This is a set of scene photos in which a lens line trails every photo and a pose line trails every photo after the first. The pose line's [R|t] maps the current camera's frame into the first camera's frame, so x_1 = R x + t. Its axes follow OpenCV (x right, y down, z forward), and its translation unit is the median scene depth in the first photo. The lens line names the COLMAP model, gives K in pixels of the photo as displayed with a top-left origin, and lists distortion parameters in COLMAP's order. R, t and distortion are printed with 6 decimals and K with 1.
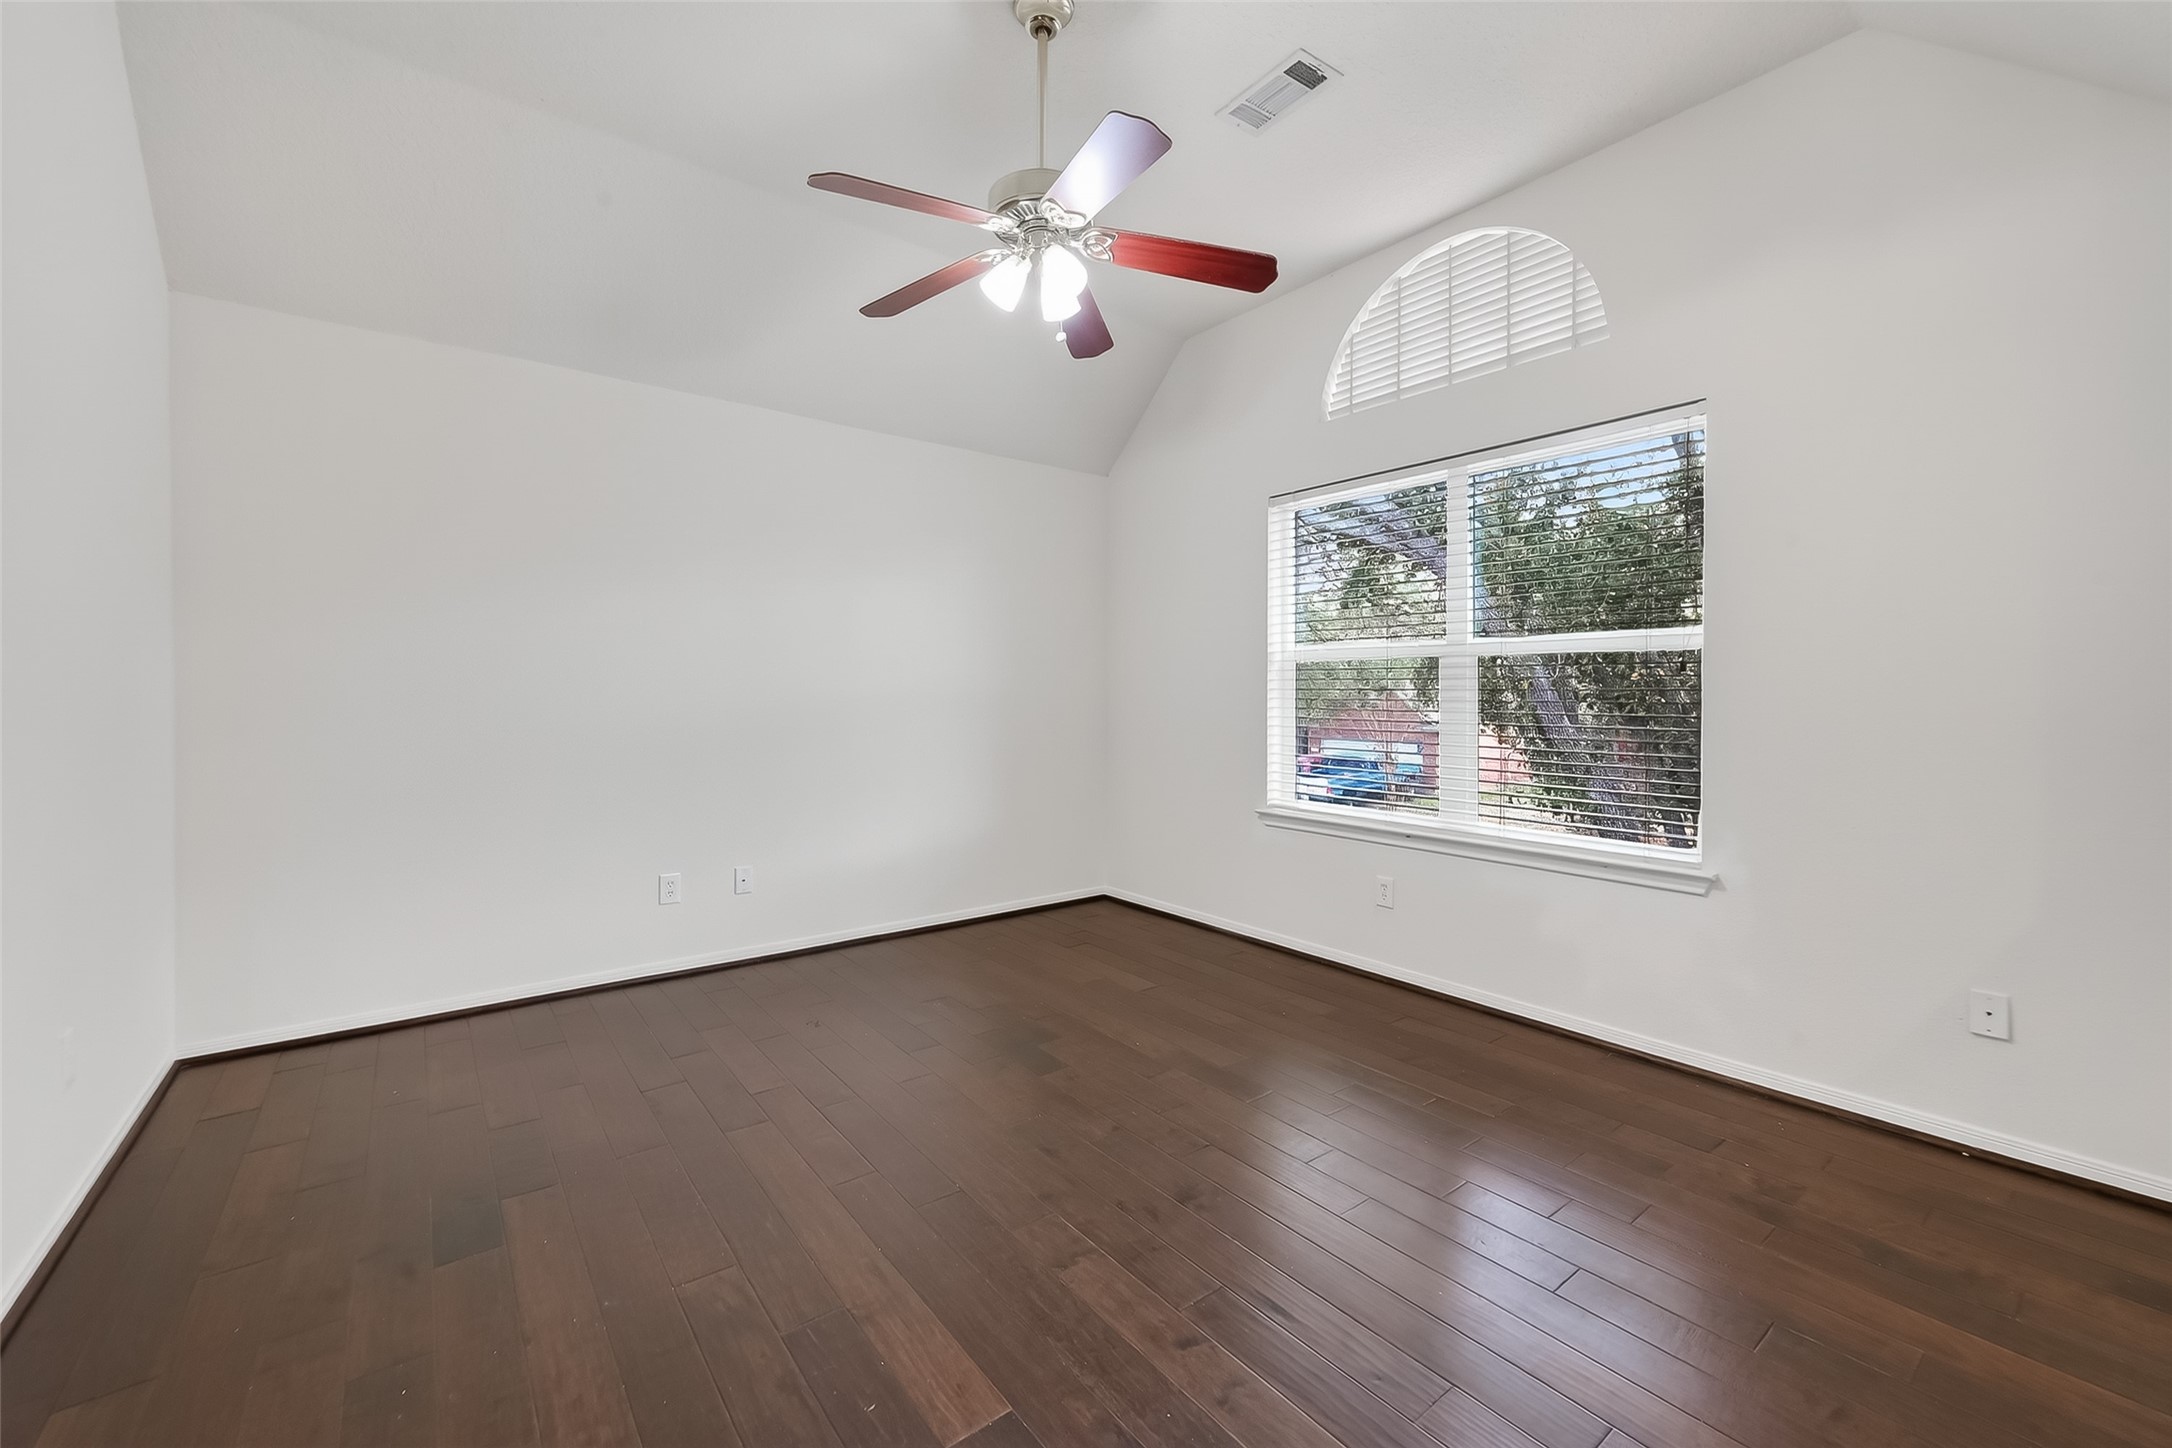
lens RADIAL K [[872.4, 0, 1090.1], [0, 872.4, 711.8], [0, 0, 1]] dist [0.001961, -0.000502]
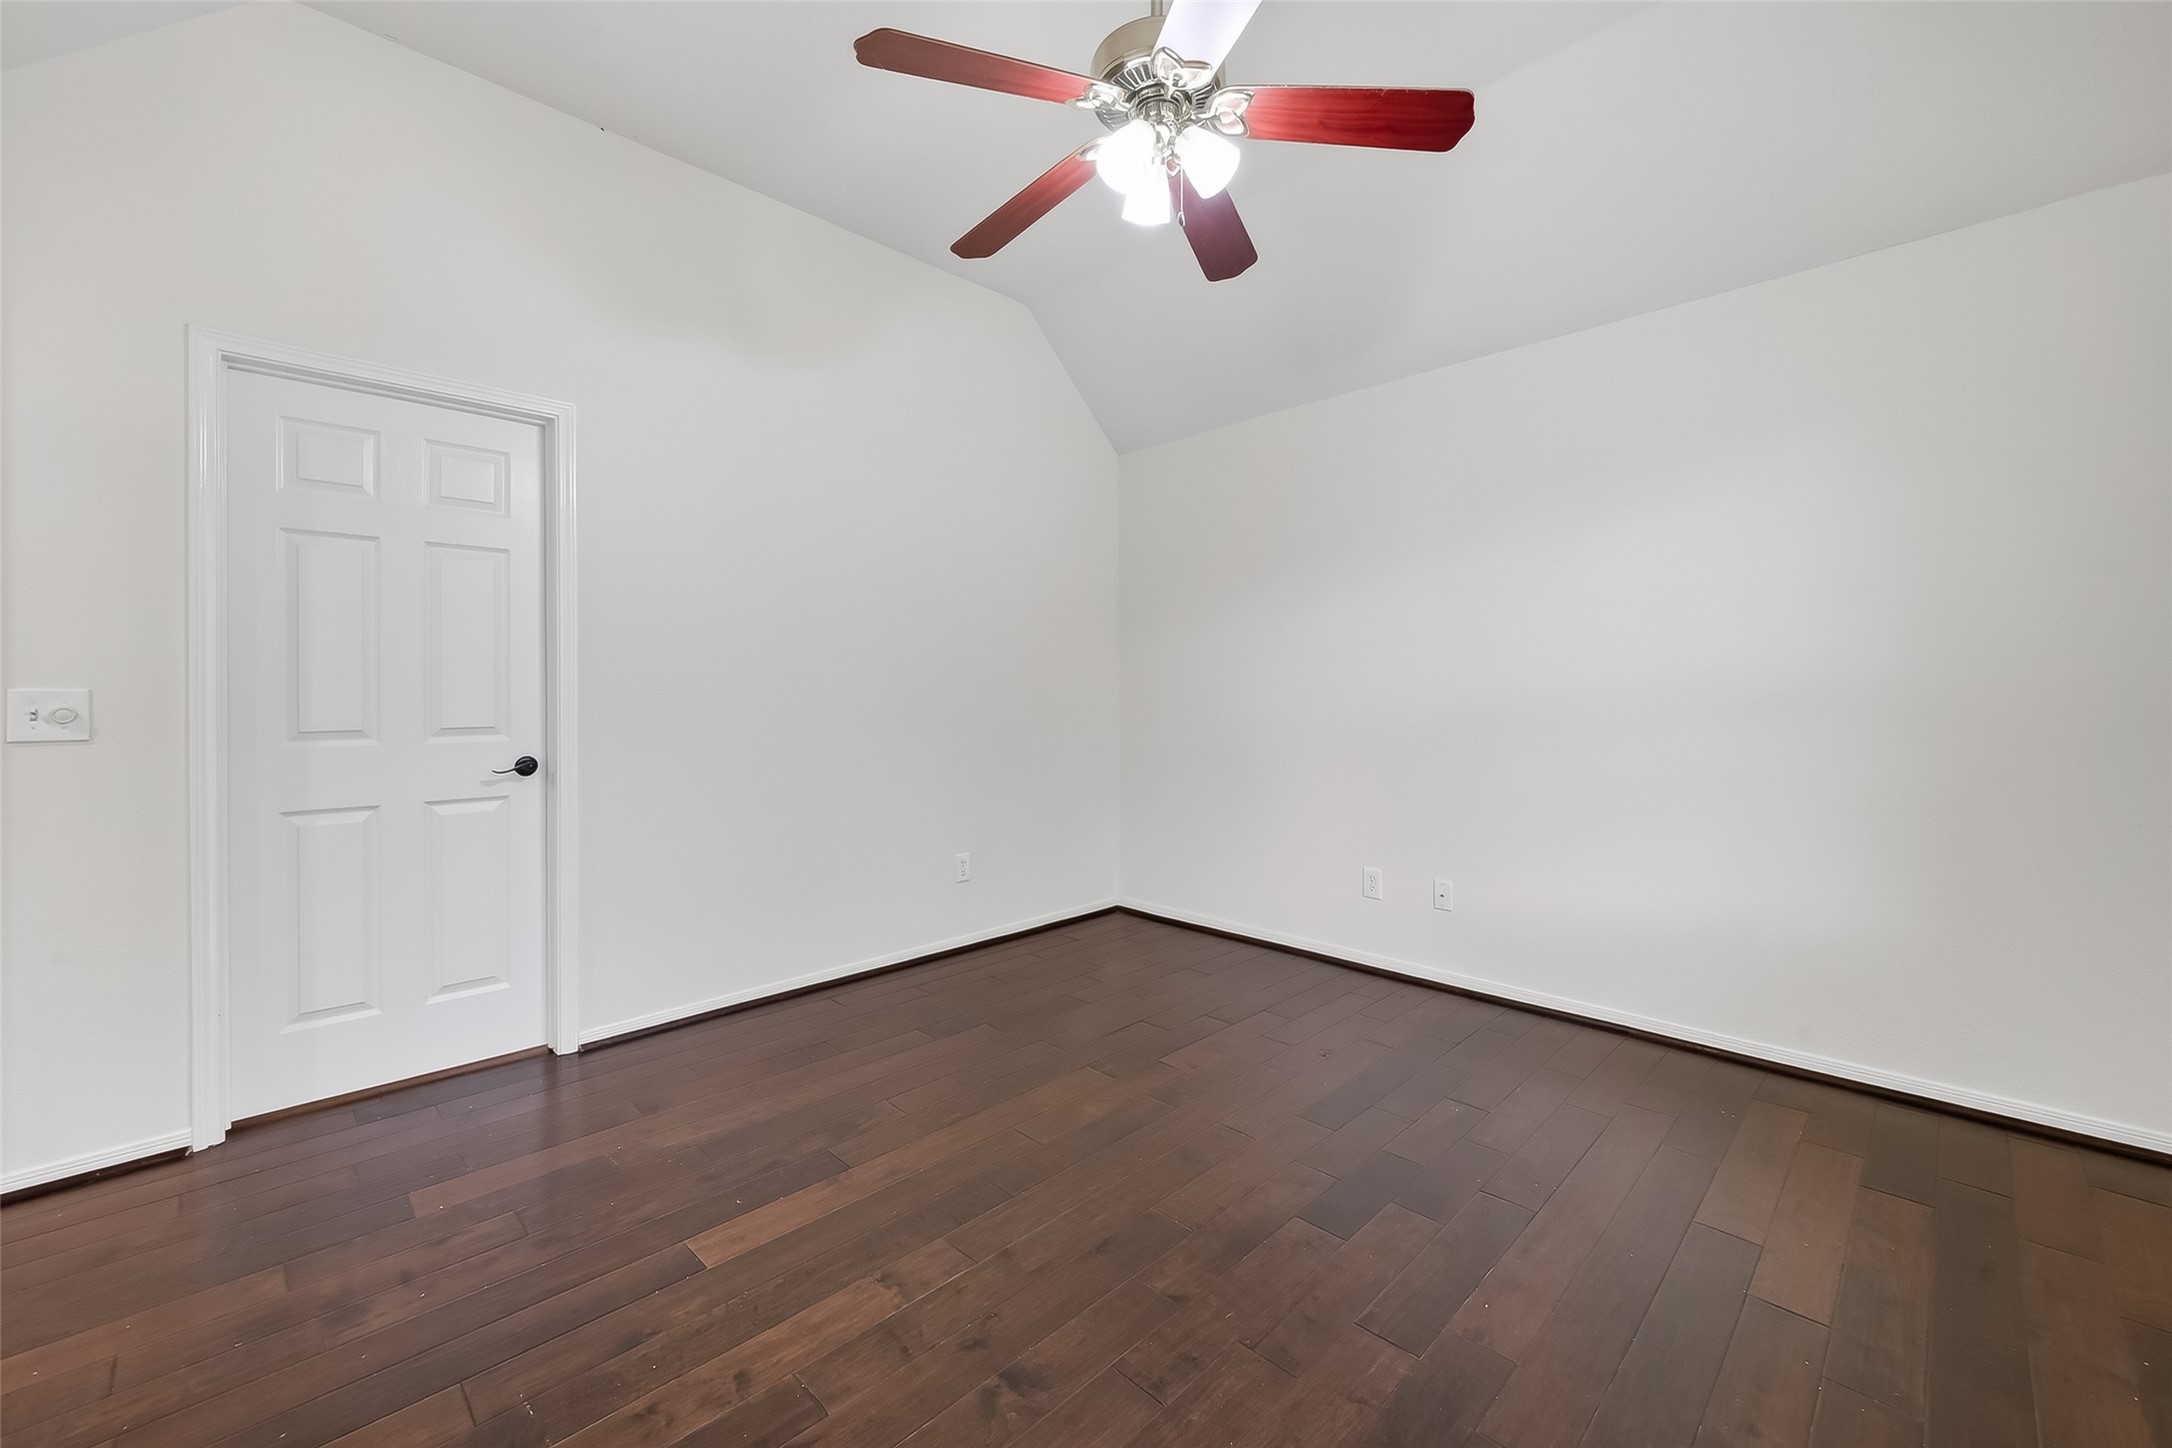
lens RADIAL K [[872.4, 0, 1088.0], [0, 872.4, 712.6], [0, 0, 1]] dist [0.001961, -0.000502]
pose [[0.114626, 0.016195, -0.993277, 0.486418], [-0.018470, 0.999729, 0.014169, -0.001571], [0.993237, 0.016722, 0.114894, 0.572833]]
